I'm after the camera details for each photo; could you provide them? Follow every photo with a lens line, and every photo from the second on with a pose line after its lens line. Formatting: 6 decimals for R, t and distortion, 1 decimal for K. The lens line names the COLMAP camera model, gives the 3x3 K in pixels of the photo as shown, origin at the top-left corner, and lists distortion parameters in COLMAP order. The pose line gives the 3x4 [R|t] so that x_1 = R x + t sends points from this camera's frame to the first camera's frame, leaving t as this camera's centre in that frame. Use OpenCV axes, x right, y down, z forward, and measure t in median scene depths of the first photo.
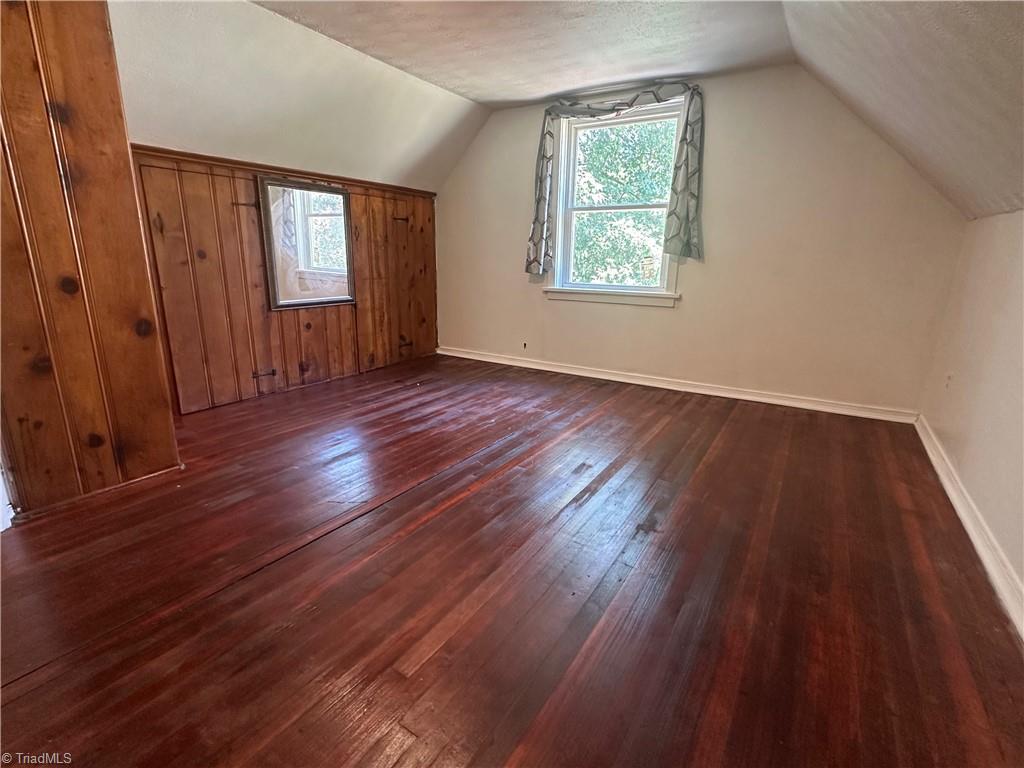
lens RADIAL K [[482.4, 0, 512.0], [0, 482.4, 384.0], [0, 0, 1]] dist [-0.005466, -0.000192]
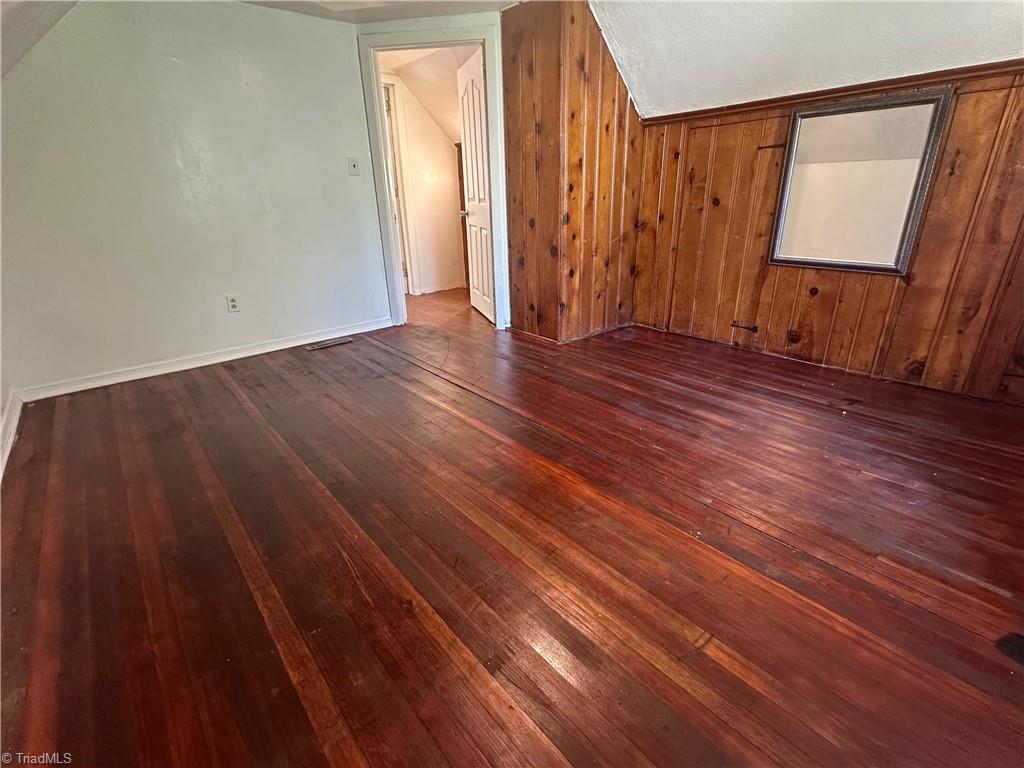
lens RADIAL K [[482.4, 0, 512.0], [0, 482.4, 384.0], [0, 0, 1]] dist [-0.005466, -0.000192]
pose [[-0.299426, 0.343794, -0.890028, 0.540871], [-0.224164, 0.881367, 0.415863, -0.220151], [0.927413, 0.324032, -0.186838, 0.781870]]
